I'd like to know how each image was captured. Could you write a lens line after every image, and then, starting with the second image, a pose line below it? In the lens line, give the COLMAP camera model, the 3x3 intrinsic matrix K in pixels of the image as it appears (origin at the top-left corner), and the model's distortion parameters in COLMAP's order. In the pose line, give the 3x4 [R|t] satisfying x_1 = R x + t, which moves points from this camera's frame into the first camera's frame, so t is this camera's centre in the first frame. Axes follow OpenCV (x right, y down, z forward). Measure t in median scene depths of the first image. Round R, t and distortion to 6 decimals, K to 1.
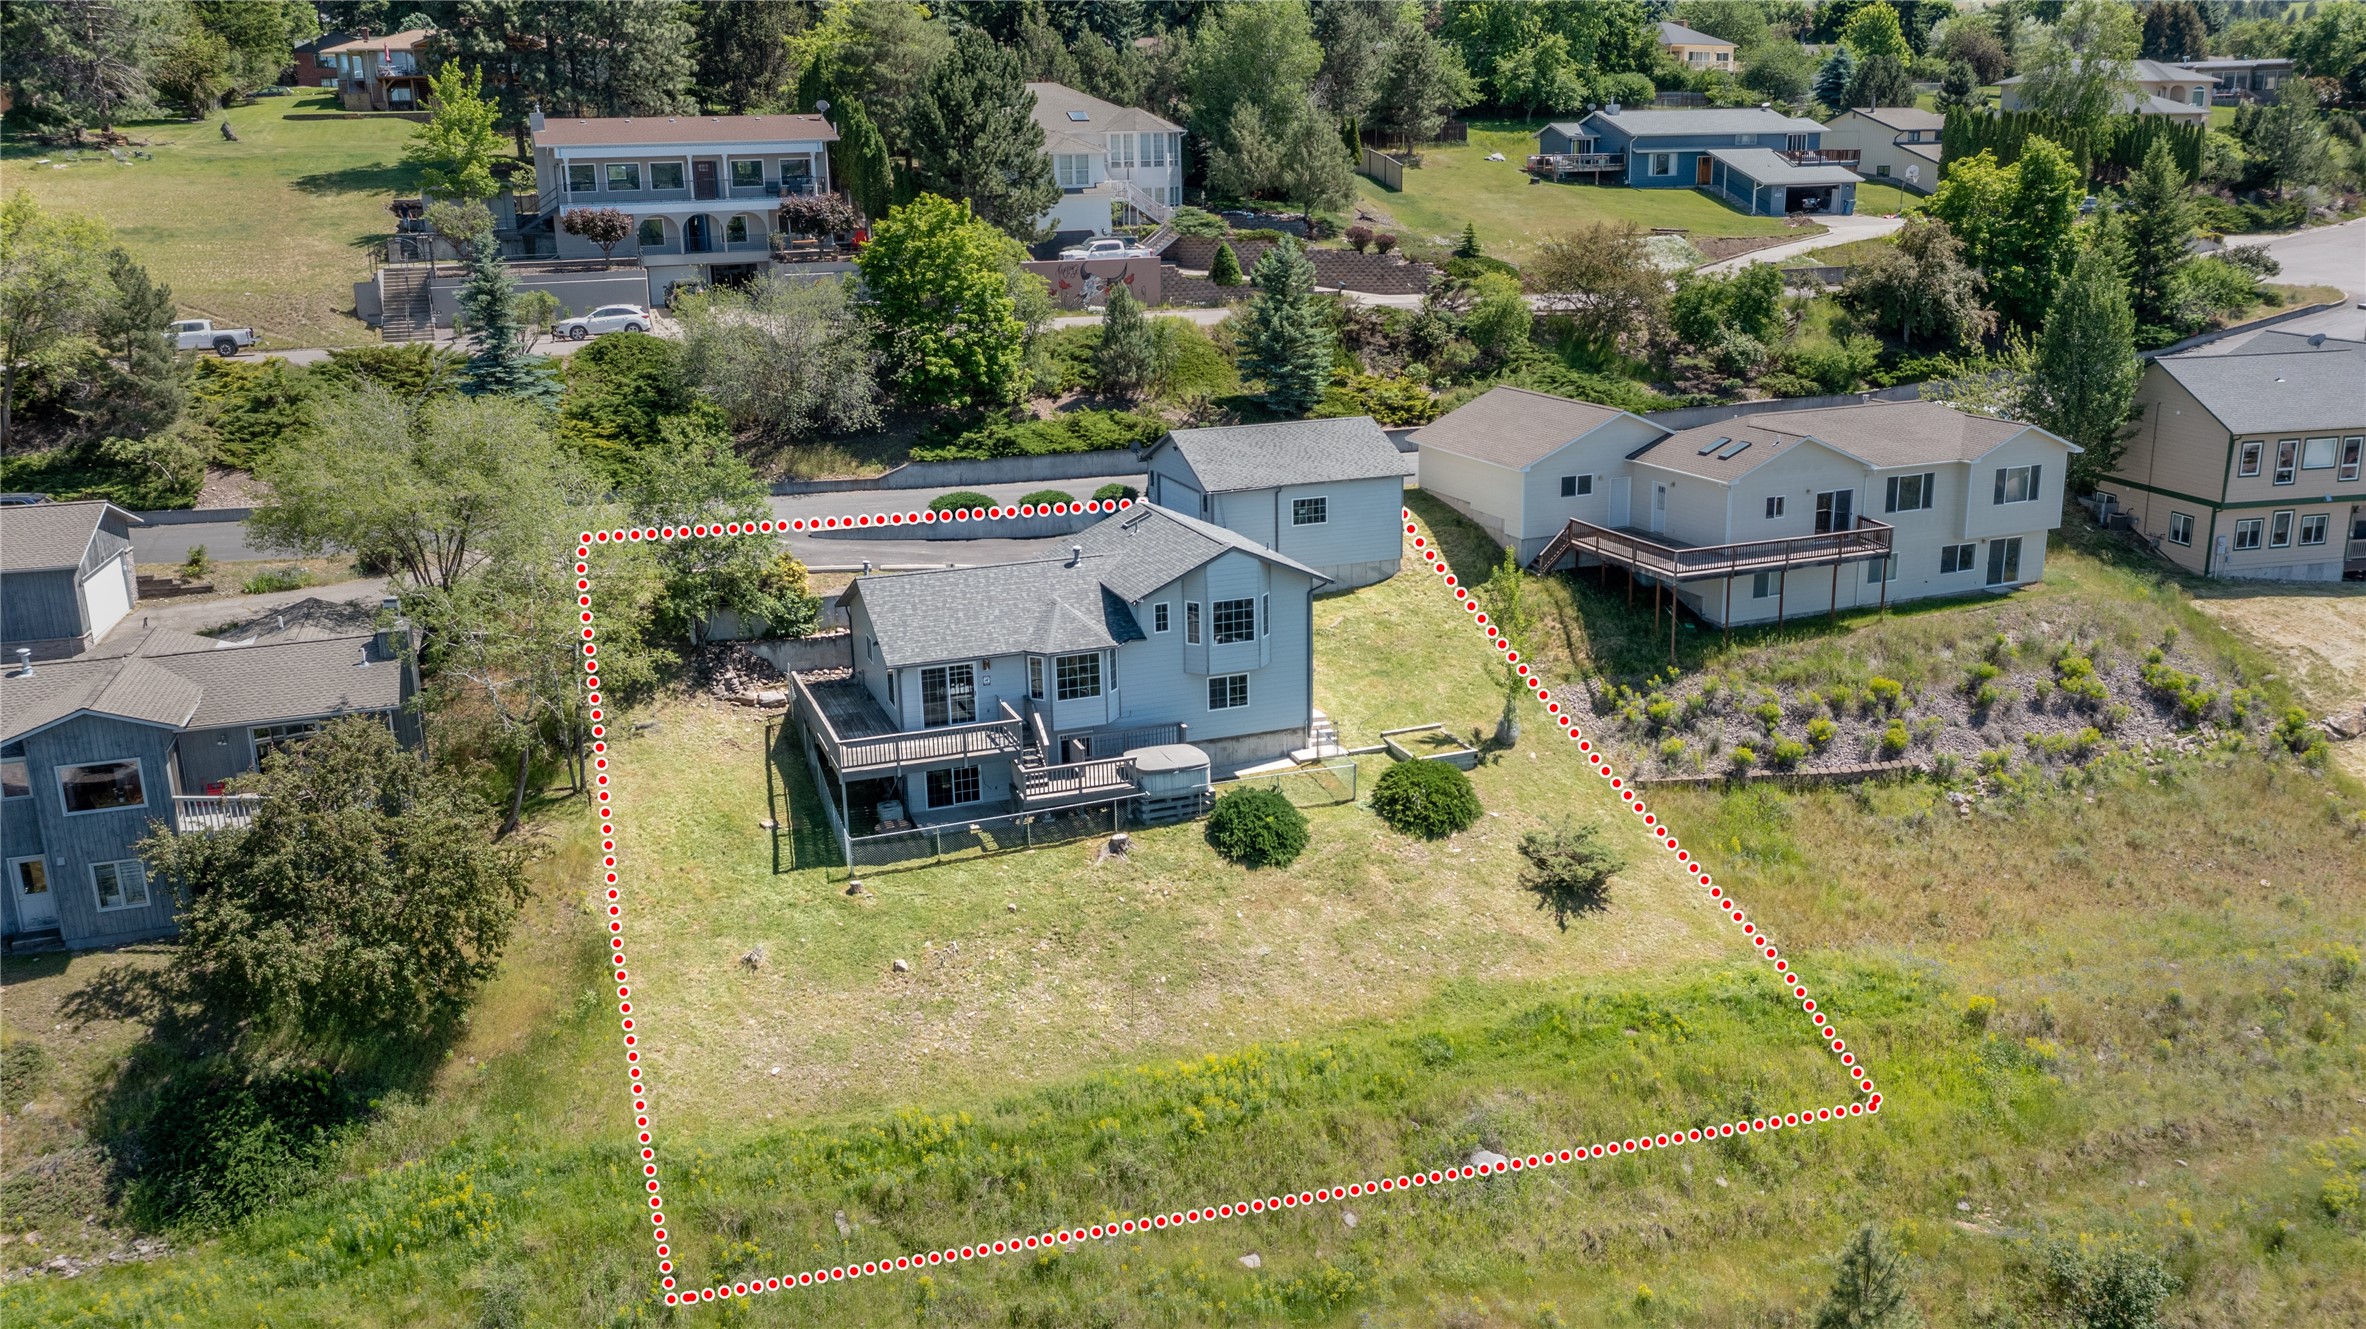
lens RADIAL K [[1862.6, 0, 1183.0], [0, 1862.6, 664.5], [0, 0, 1]] dist [-0.014709, -0.003308]
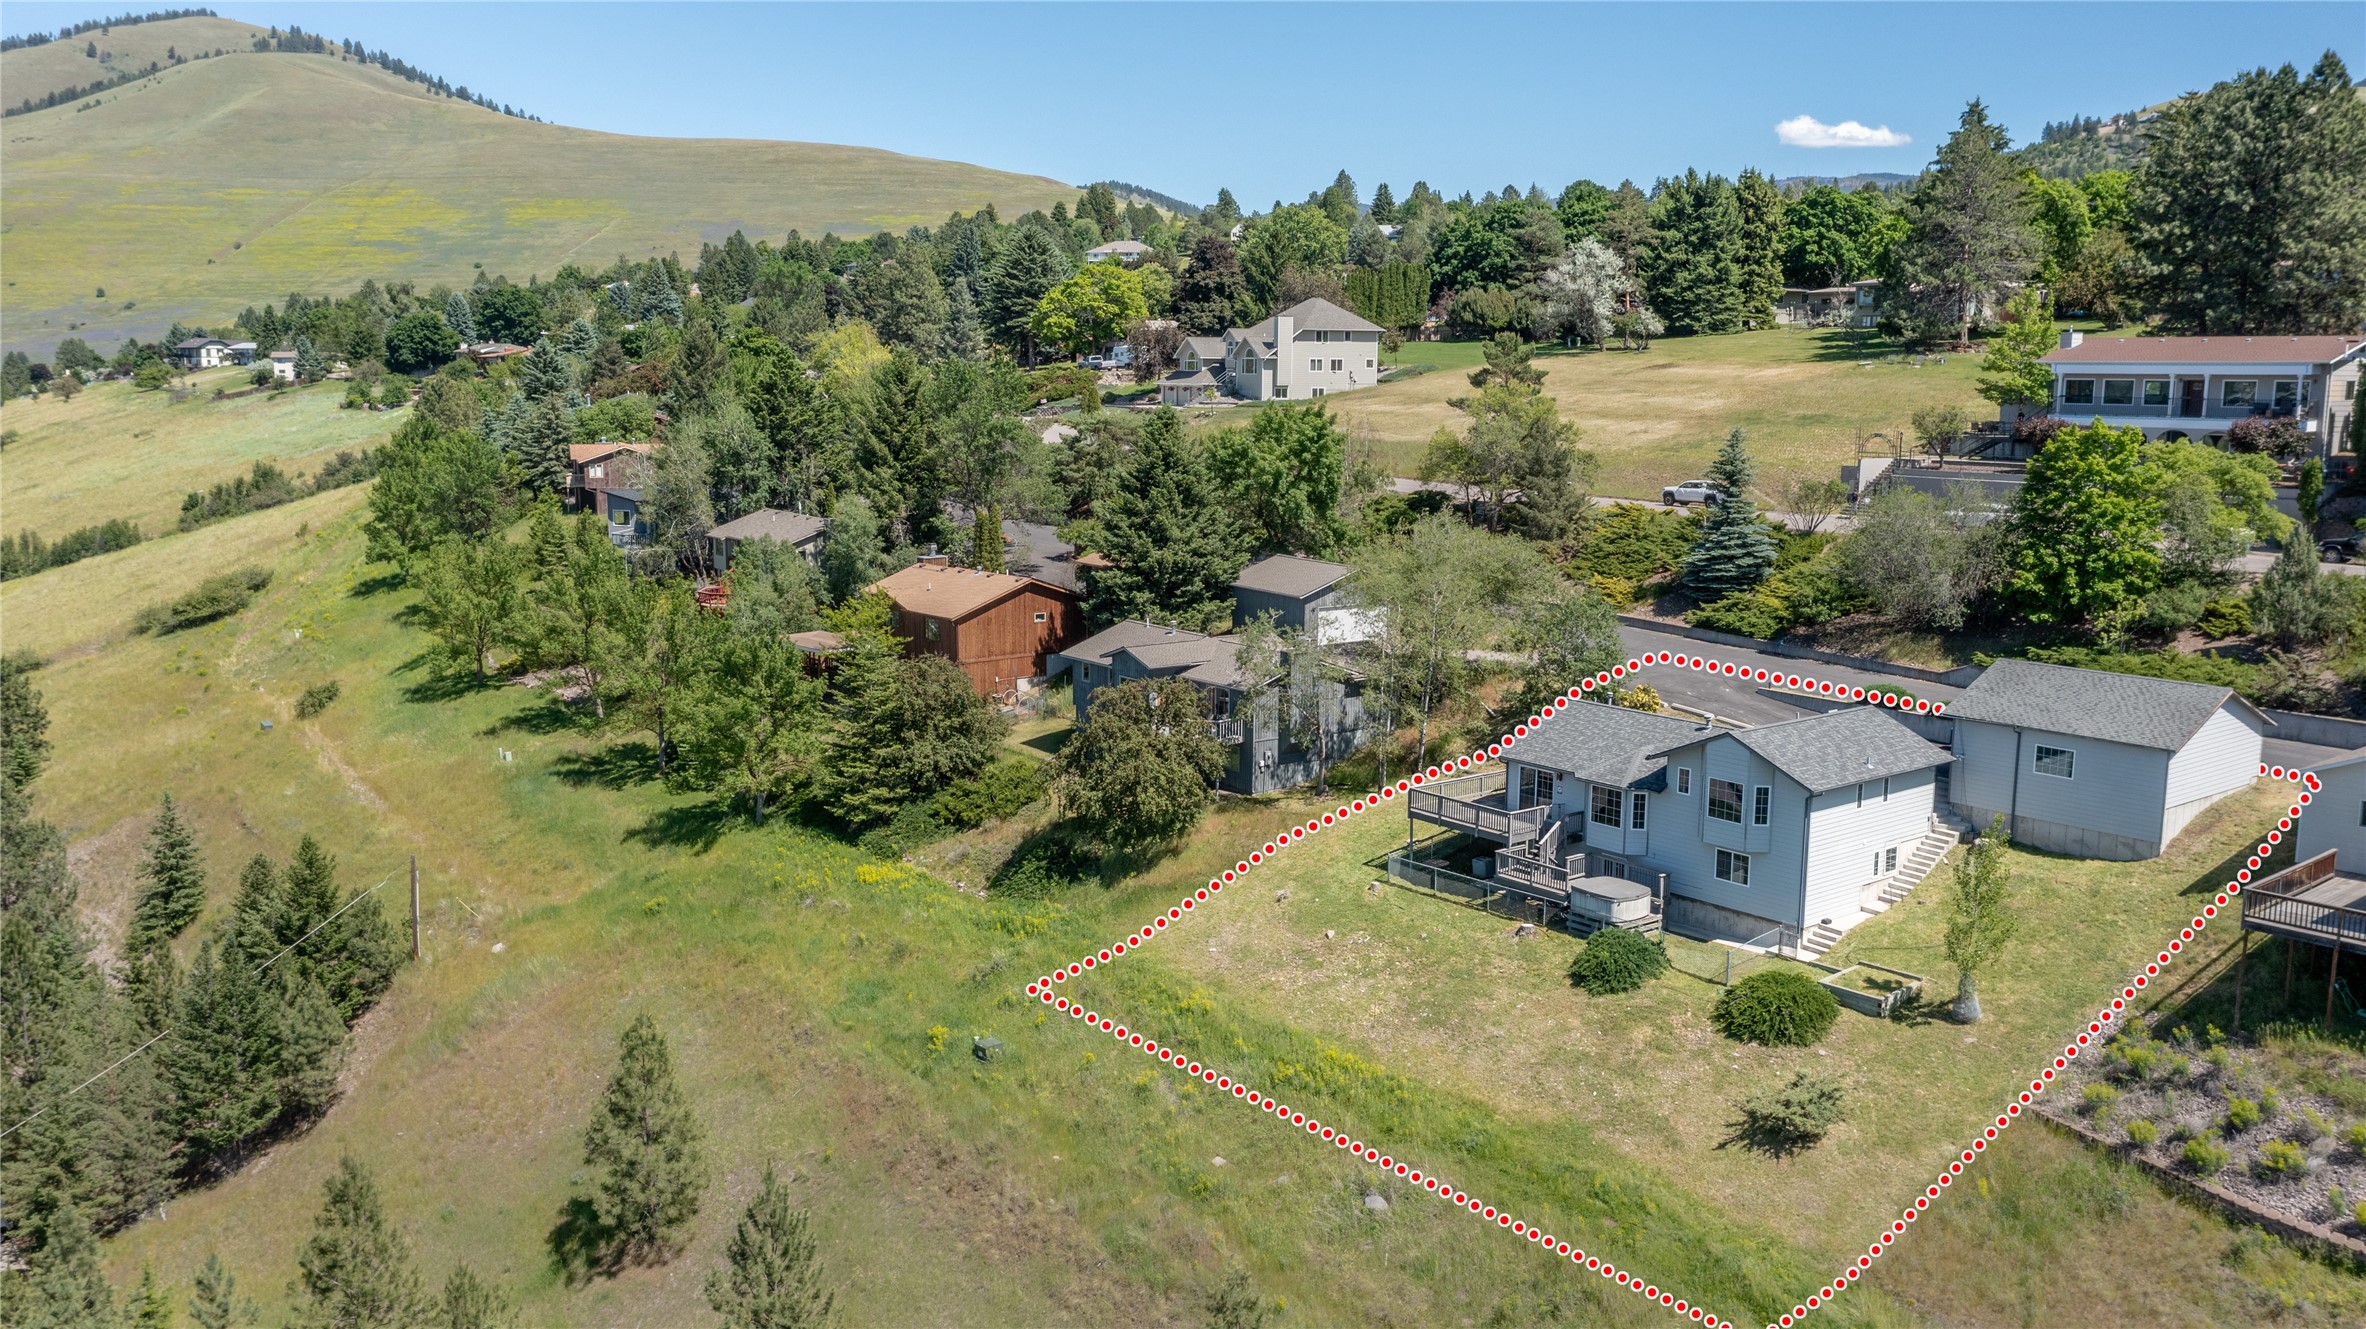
lens RADIAL K [[1878.0, 0, 1183.0], [0, 1878.0, 664.5], [0, 0, 1]] dist [-0.007010, 0.000164]
pose [[0.304376, 0.172787, -0.936750, 0.924539], [-0.266102, 0.959682, 0.090553, -0.111668], [0.914629, 0.221709, 0.338083, 0.304128]]
